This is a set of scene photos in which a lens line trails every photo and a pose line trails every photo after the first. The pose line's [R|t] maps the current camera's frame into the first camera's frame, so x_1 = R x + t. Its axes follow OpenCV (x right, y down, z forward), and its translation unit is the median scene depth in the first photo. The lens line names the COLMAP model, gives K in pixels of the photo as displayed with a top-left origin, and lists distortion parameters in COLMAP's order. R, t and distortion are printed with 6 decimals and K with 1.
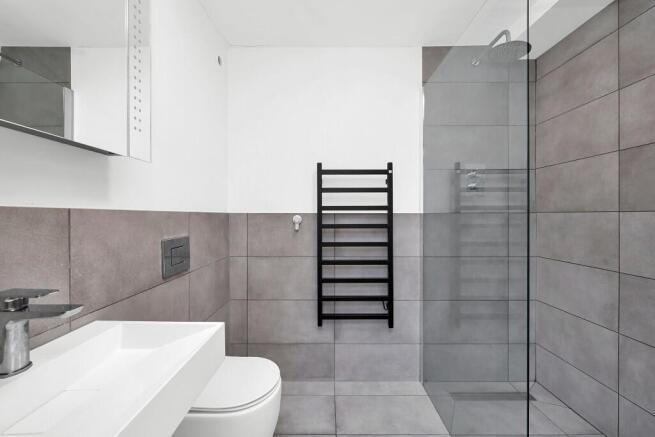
lens RADIAL K [[267.0, 0, 340.8], [0, 267.0, 216.3], [0, 0, 1]] dist [-0.002087, -0.000313]
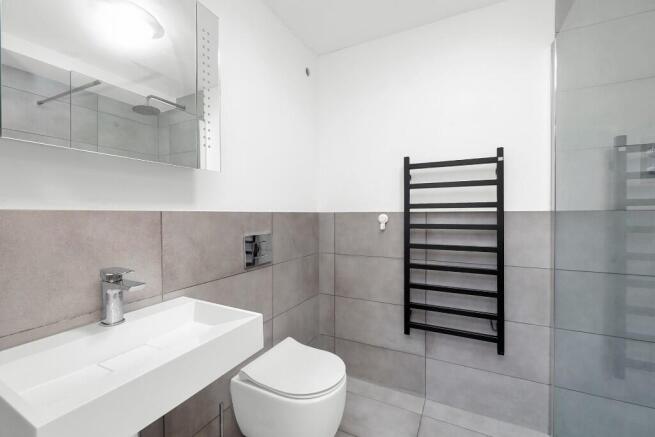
lens RADIAL K [[270.5, 0, 331.8], [0, 270.5, 216.1], [0, 0, 1]] dist [-0.001347, 0.000402]
pose [[0.888266, 0.000741, -0.459329, 0.114049], [0.002298, 0.999979, 0.006057, -0.002903], [0.459324, -0.006436, 0.888245, 0.052123]]
